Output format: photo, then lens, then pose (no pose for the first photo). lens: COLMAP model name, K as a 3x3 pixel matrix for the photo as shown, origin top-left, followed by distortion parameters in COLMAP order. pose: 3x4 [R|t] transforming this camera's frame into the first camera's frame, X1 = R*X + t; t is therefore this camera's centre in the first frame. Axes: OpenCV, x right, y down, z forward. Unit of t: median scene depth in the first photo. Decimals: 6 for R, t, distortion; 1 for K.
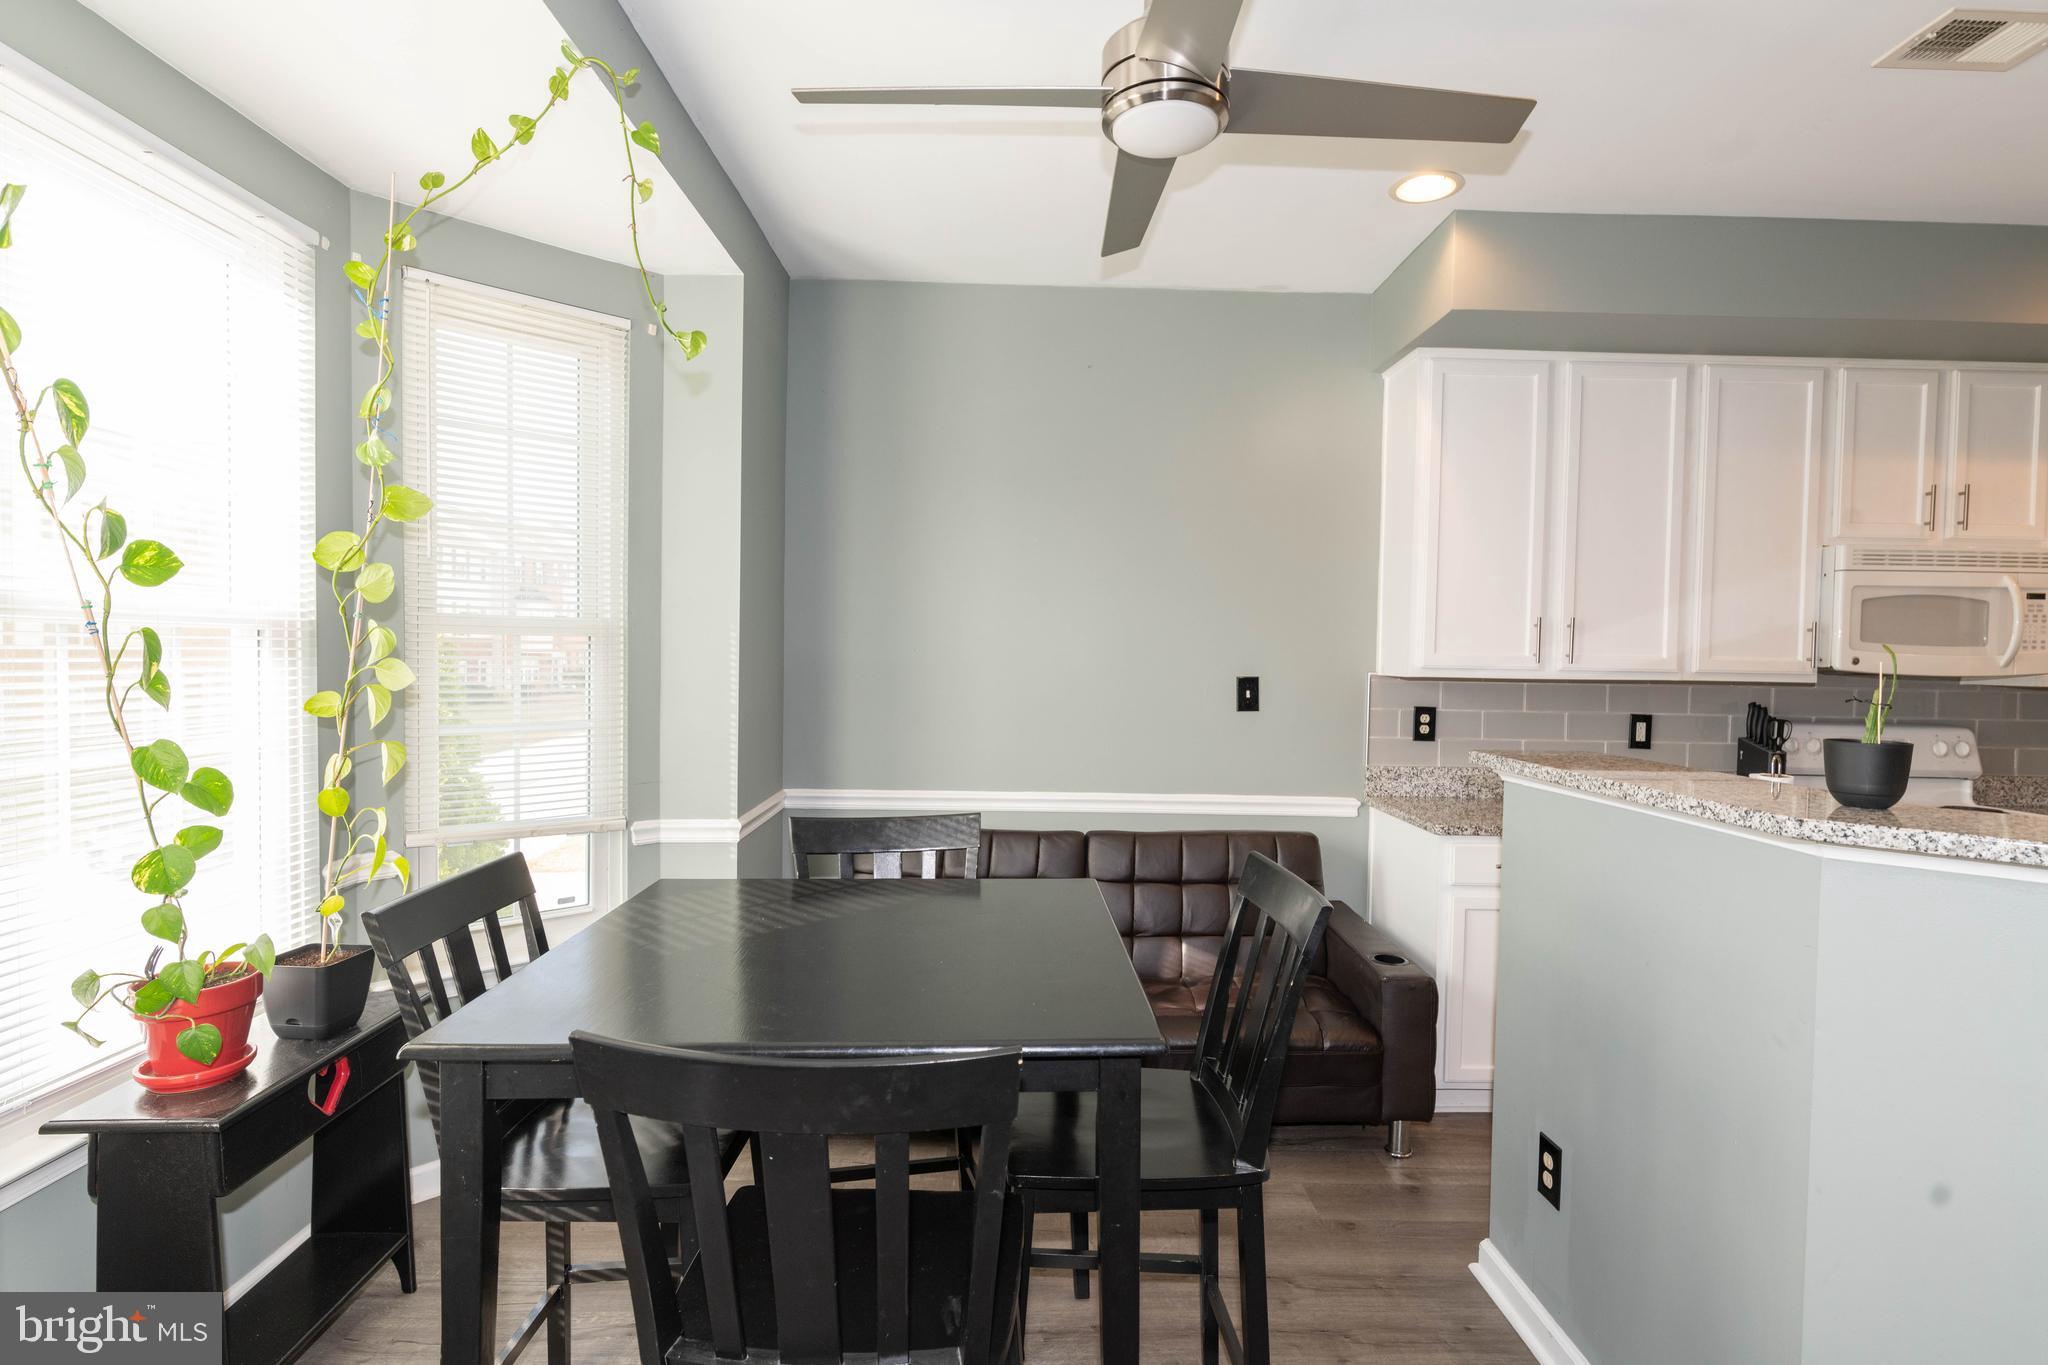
lens RADIAL K [[1028.4, 0, 1022.4], [0, 1028.4, 686.6], [0, 0, 1]] dist [0.001609, -0.000830]
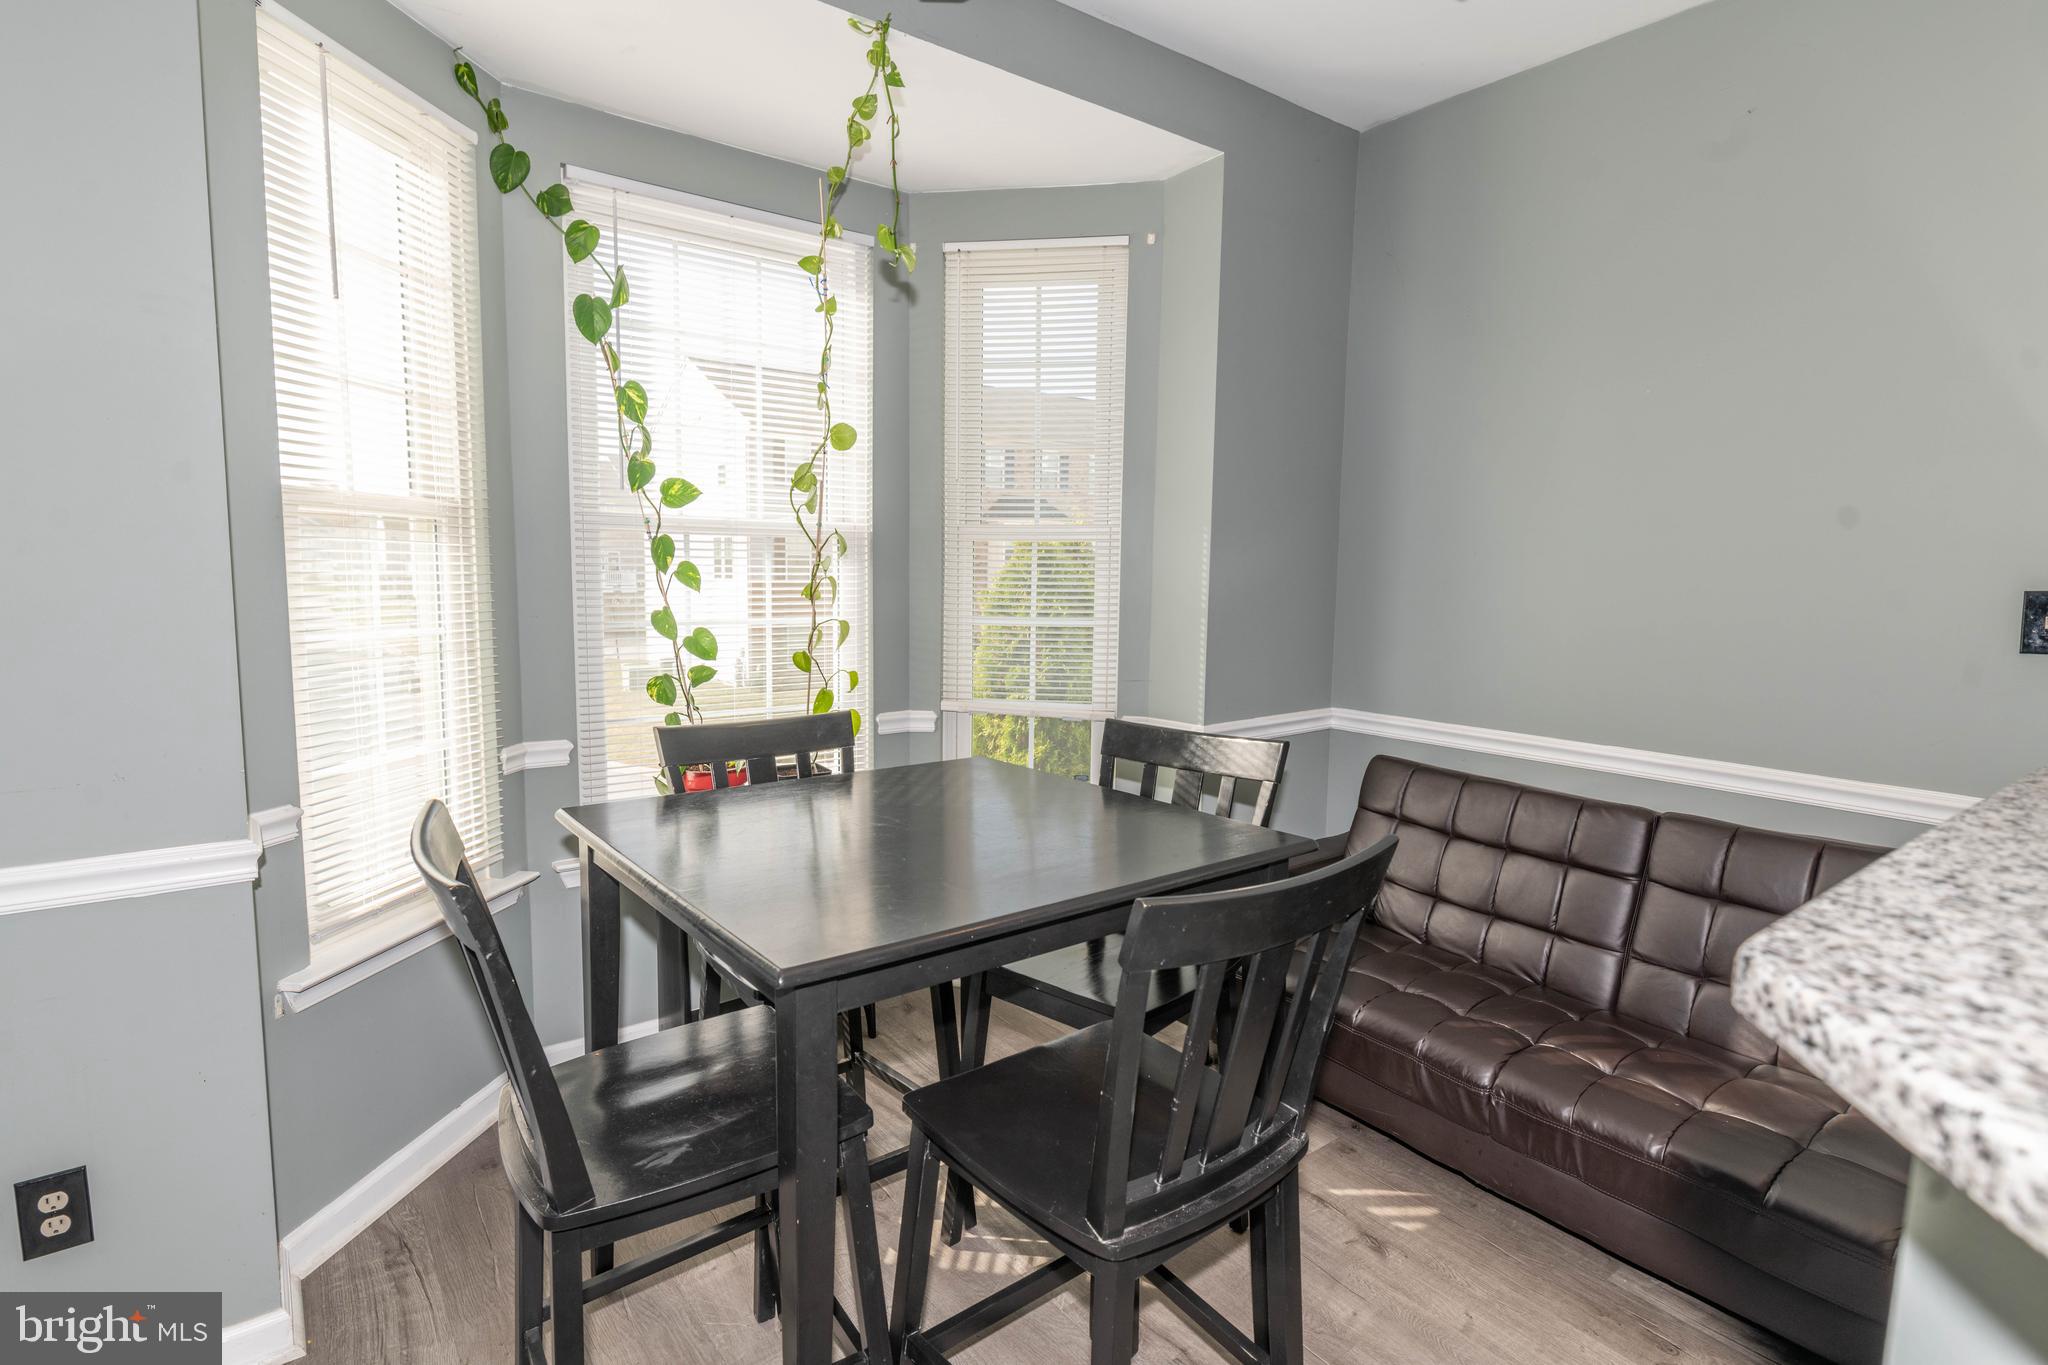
lens RADIAL K [[1003.4, 0, 1001.7], [0, 1003.4, 649.7], [0, 0, 1]] dist [0.010877, 0.000031]
pose [[0.587102, 0.066070, -0.806812, 0.340492], [-0.031770, 0.997776, 0.058590, 0.005931], [0.808889, -0.008766, 0.587895, 0.253999]]
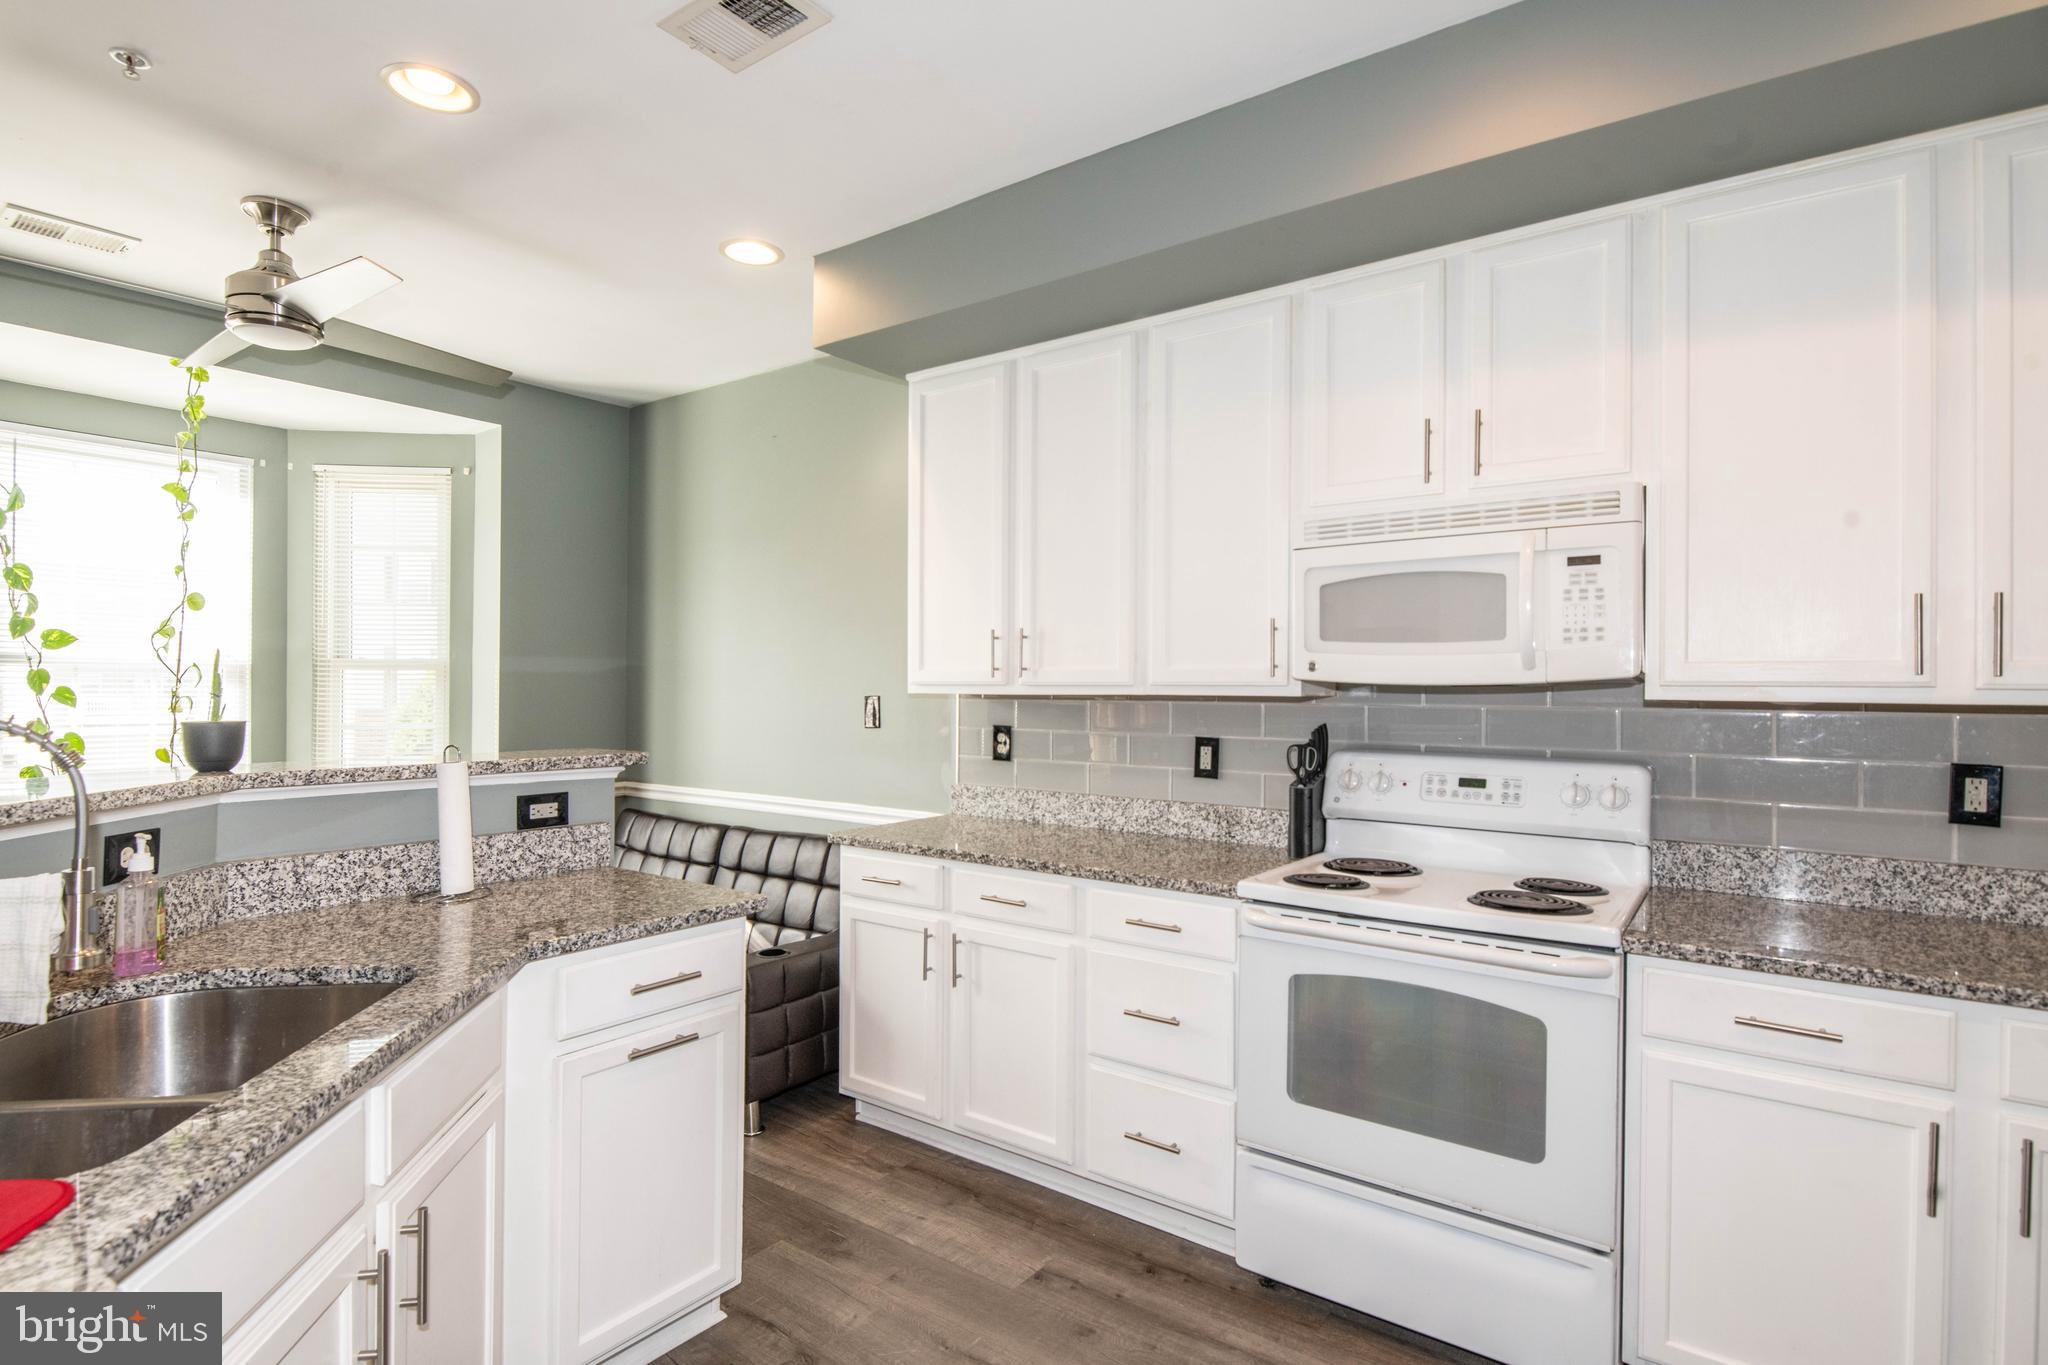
lens RADIAL K [[1028.4, 0, 1022.4], [0, 1028.4, 686.6], [0, 0, 1]] dist [0.001609, -0.000830]
pose [[0.789649, -0.013400, -0.613412, 1.094333], [-0.011577, 0.999258, -0.036732, 0.020090], [0.613449, 0.036107, 0.788908, 0.266763]]
